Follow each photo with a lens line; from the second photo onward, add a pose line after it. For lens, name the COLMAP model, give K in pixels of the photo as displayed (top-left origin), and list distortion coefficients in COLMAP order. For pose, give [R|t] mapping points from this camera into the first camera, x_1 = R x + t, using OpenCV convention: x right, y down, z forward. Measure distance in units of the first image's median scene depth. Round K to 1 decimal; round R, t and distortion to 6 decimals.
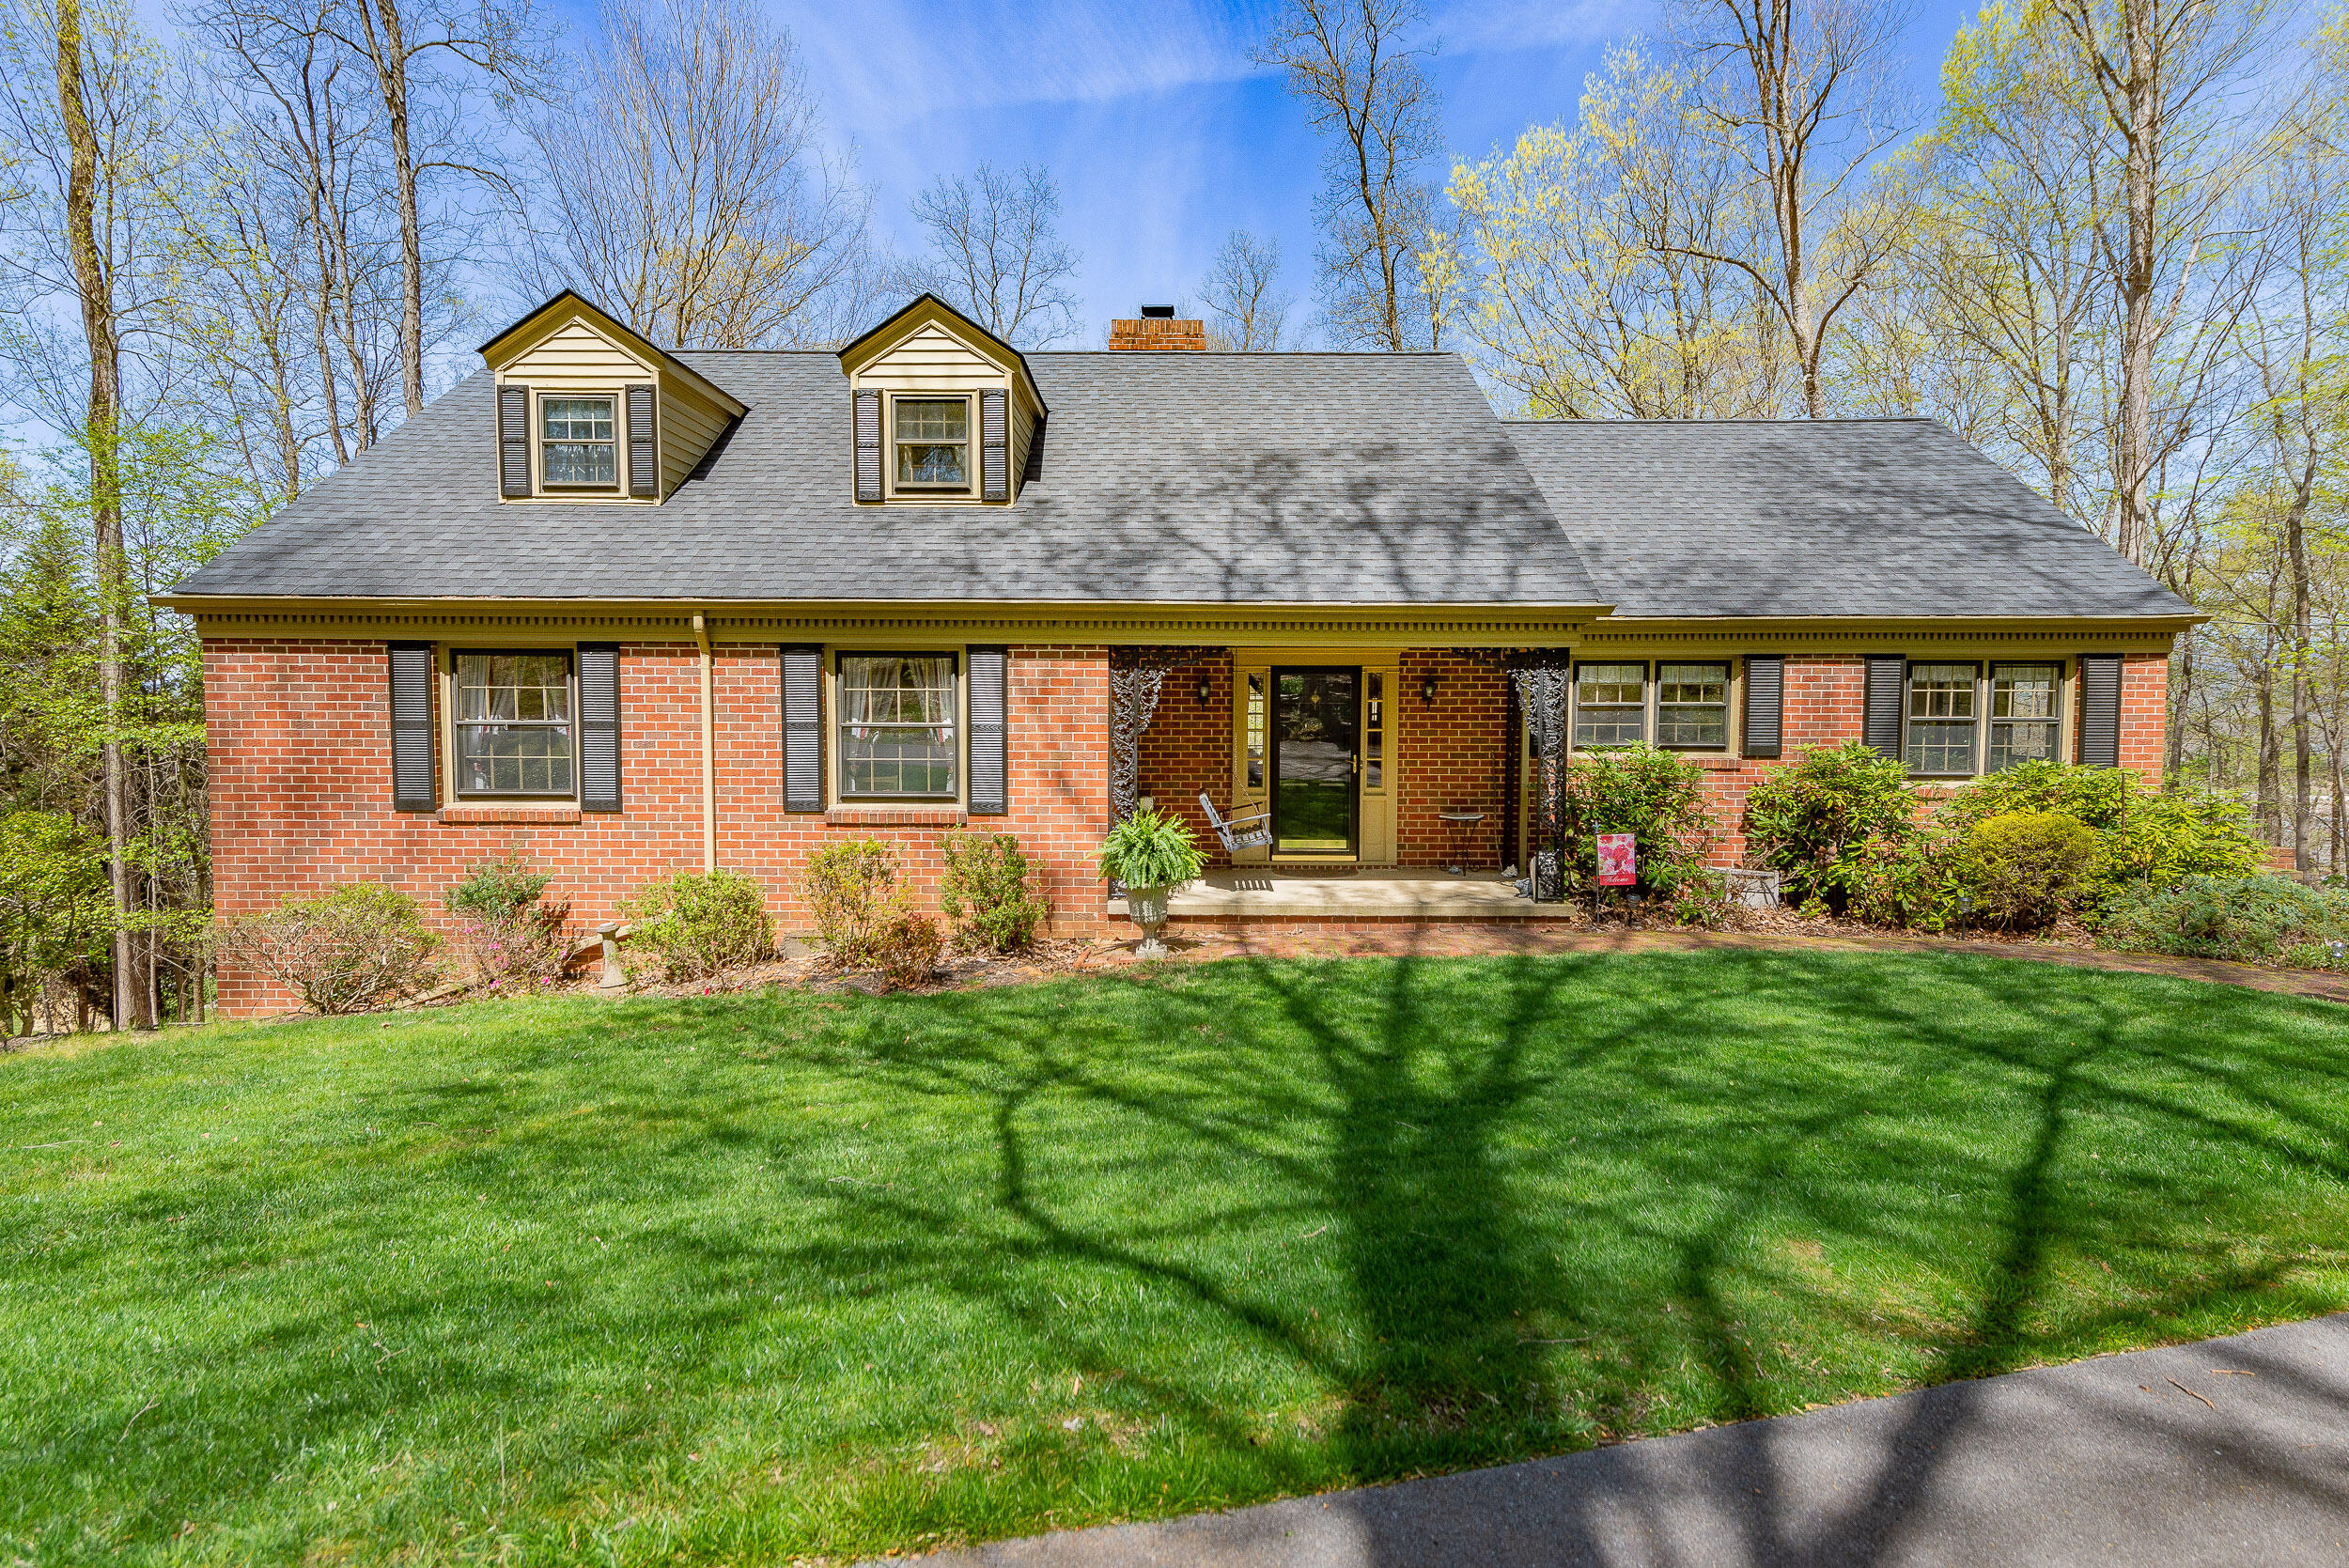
lens RADIAL K [[1205.1, 0, 1176.8], [0, 1205.1, 782.5], [0, 0, 1]] dist [0.002863, 0.000292]
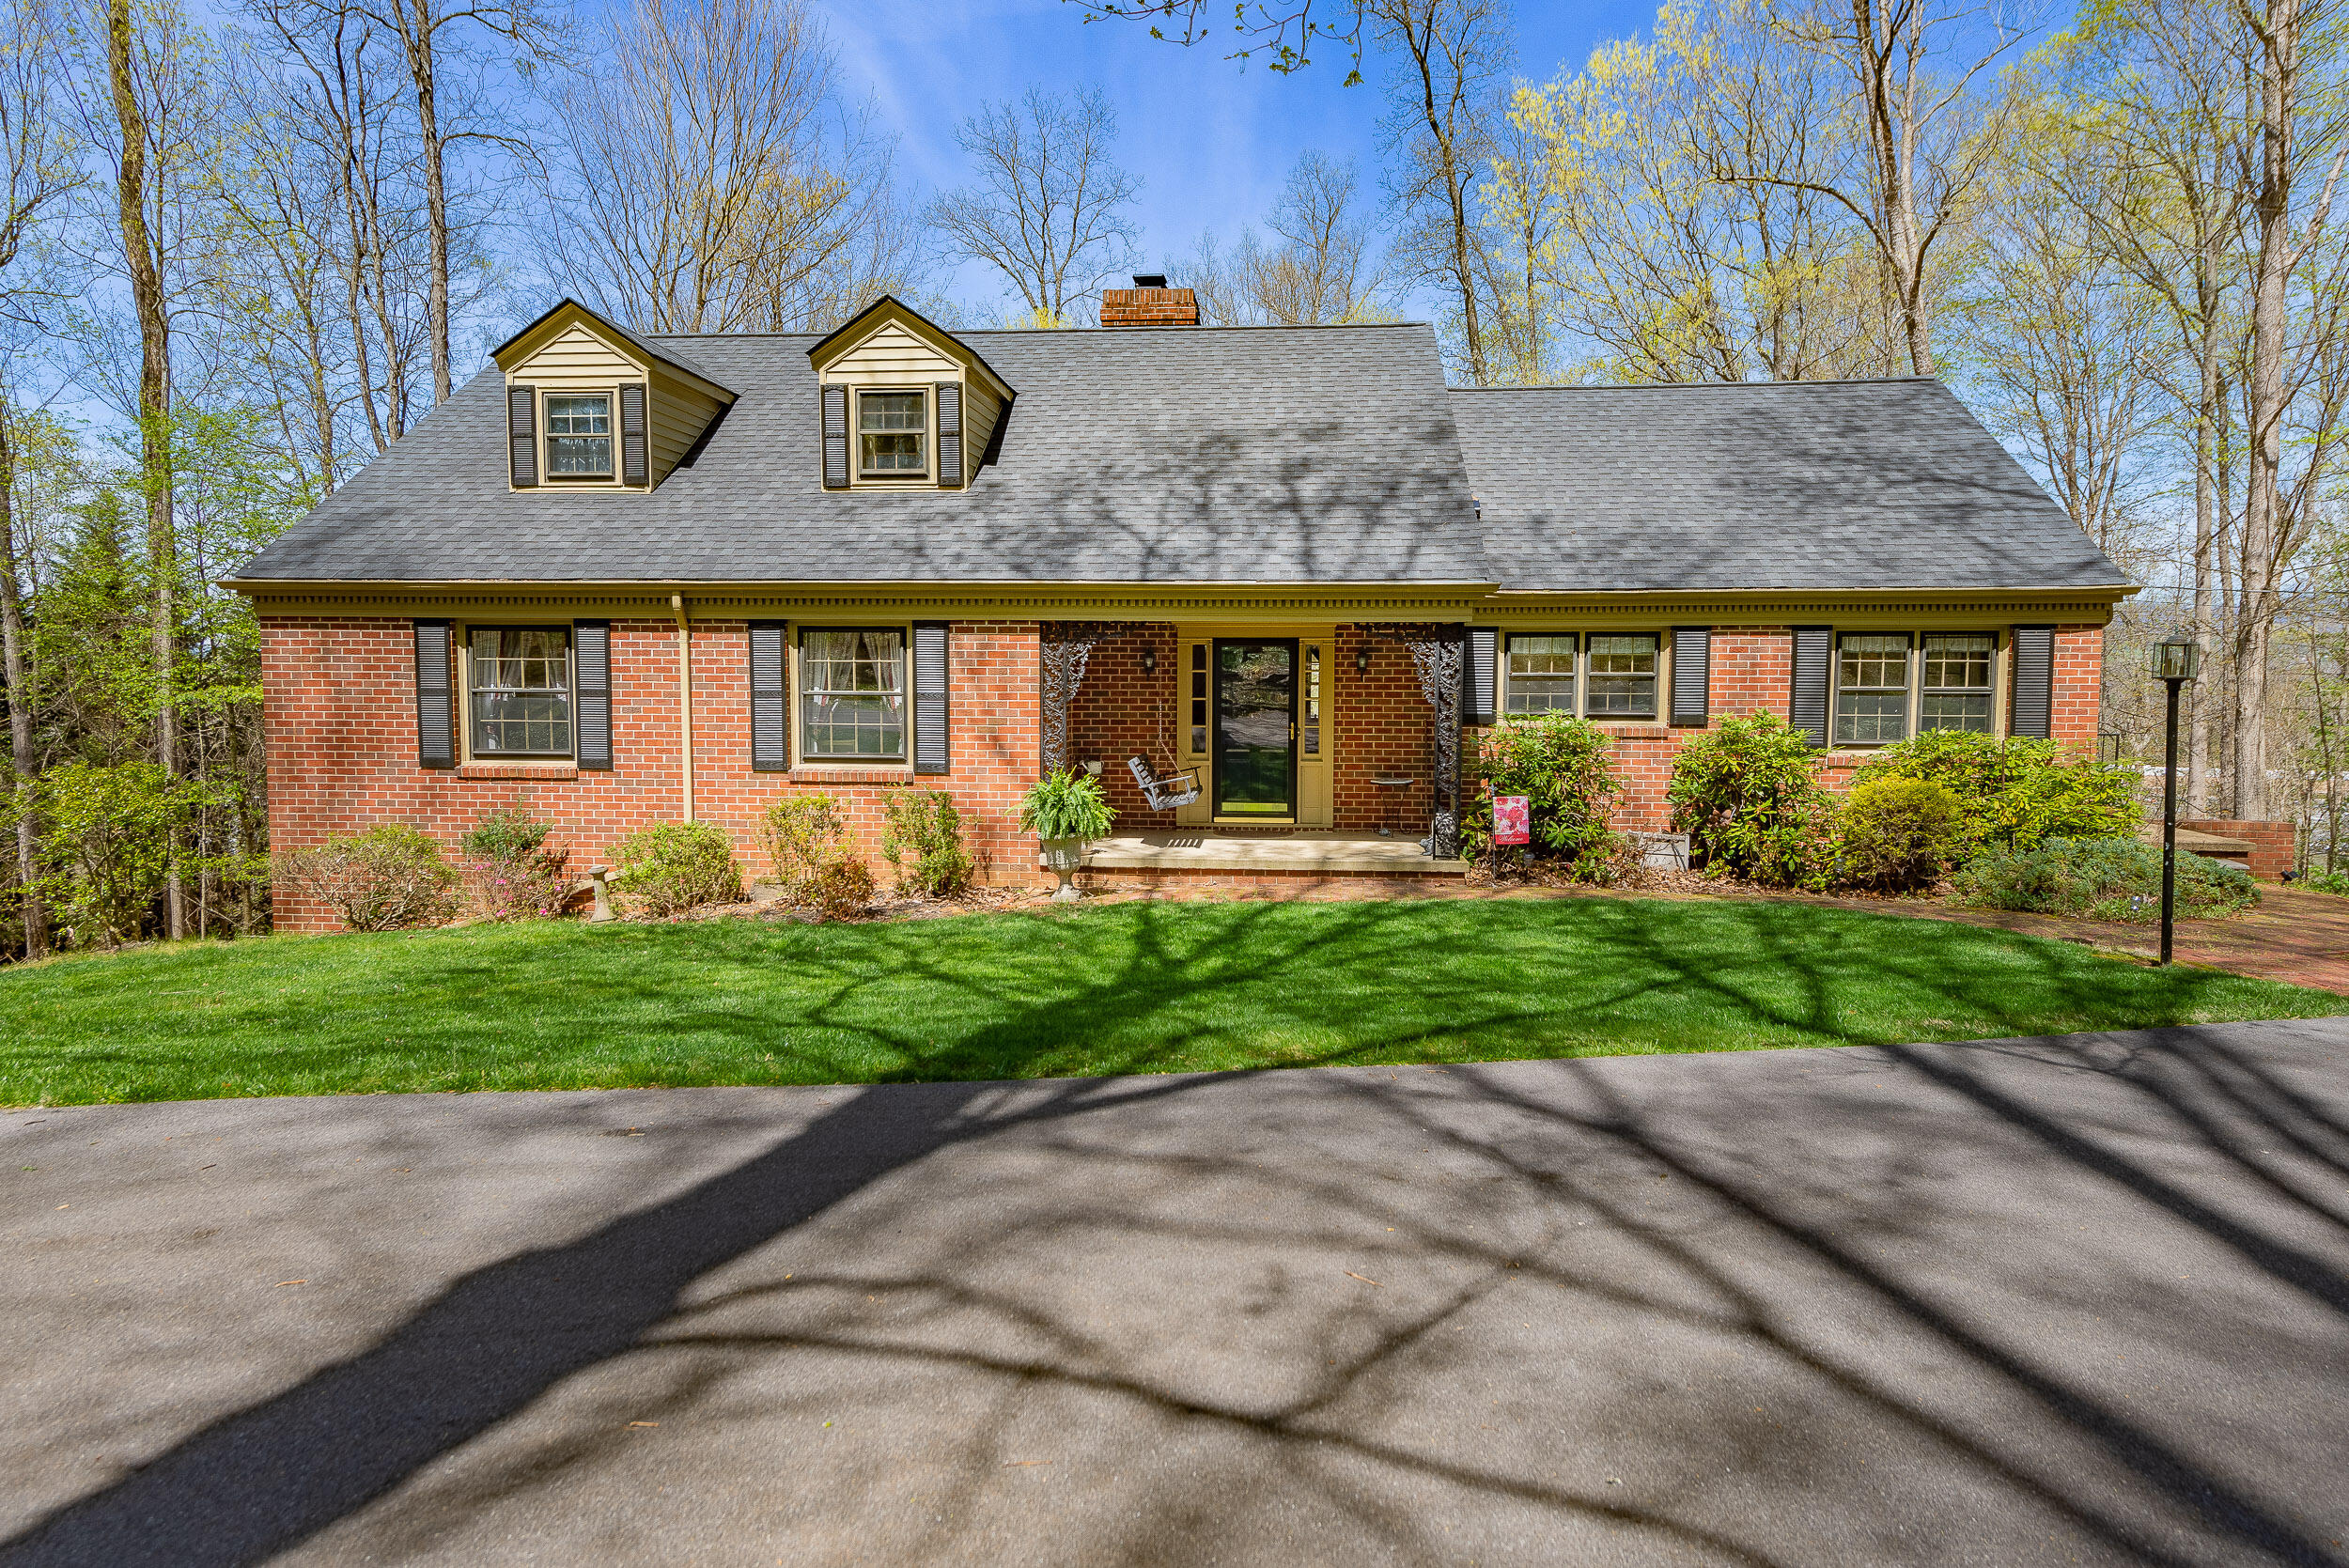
lens RADIAL K [[1368.1, 0, 1171.0], [0, 1368.1, 784.5], [0, 0, 1]] dist [0.008803, -0.005151]
pose [[0.996854, 0.006803, -0.078967, 0.141868], [-0.005446, 0.999834, 0.017384, 0.011487], [0.079073, -0.016899, 0.996726, -0.206944]]
